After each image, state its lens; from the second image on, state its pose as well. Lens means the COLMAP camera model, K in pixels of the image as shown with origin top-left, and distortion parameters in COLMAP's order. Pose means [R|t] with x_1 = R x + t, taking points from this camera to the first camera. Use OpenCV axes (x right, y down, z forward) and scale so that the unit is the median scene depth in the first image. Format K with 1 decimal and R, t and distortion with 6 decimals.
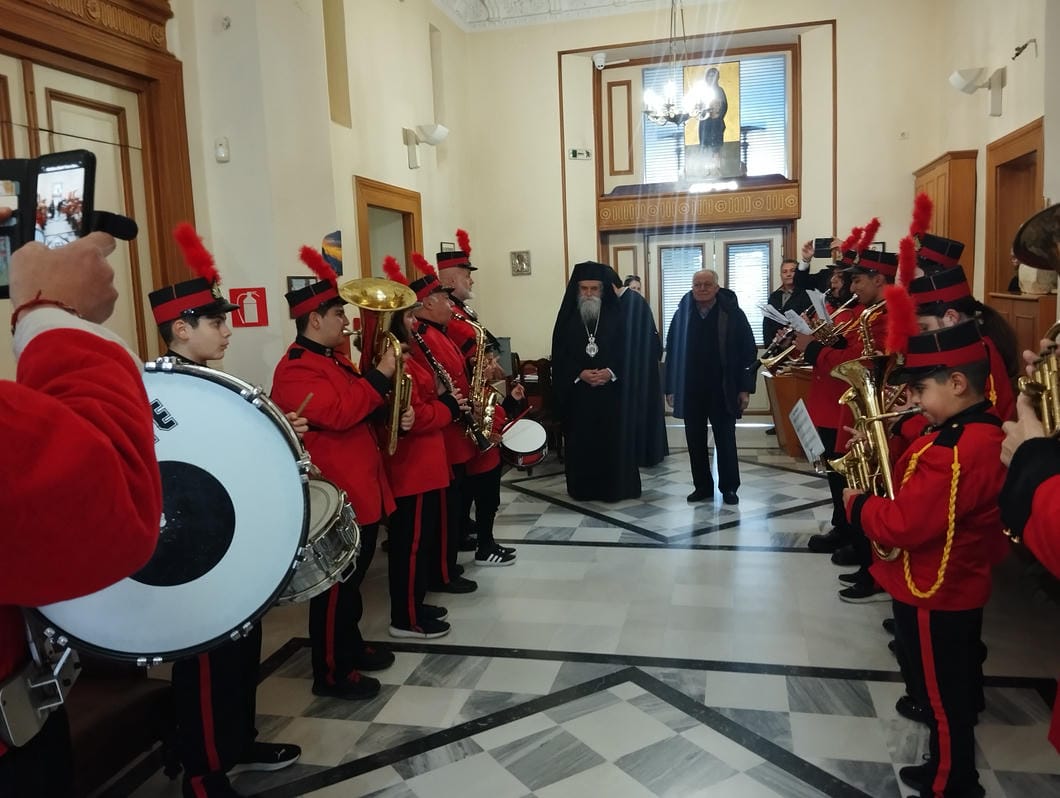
lens RADIAL K [[892.6, 0, 496.3], [0, 892.6, 395.9], [0, 0, 1]] dist [0.108079, -0.011285]
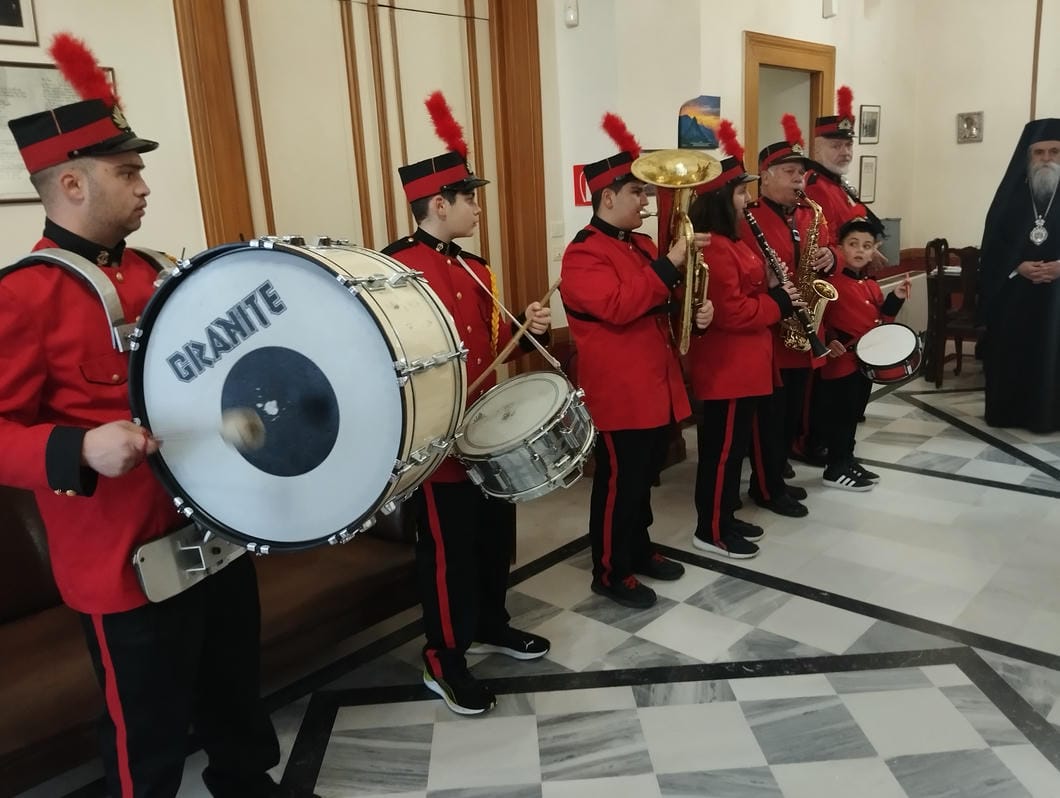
lens RADIAL K [[877.6, 0, 531.7], [0, 877.6, 383.4], [0, 0, 1]] dist [0.130534, -0.168715]
pose [[0.886014, 0.106972, -0.451150, 0.147314], [-0.051645, 0.989736, 0.133251, -0.013760], [0.460774, -0.094763, 0.882444, 0.156508]]
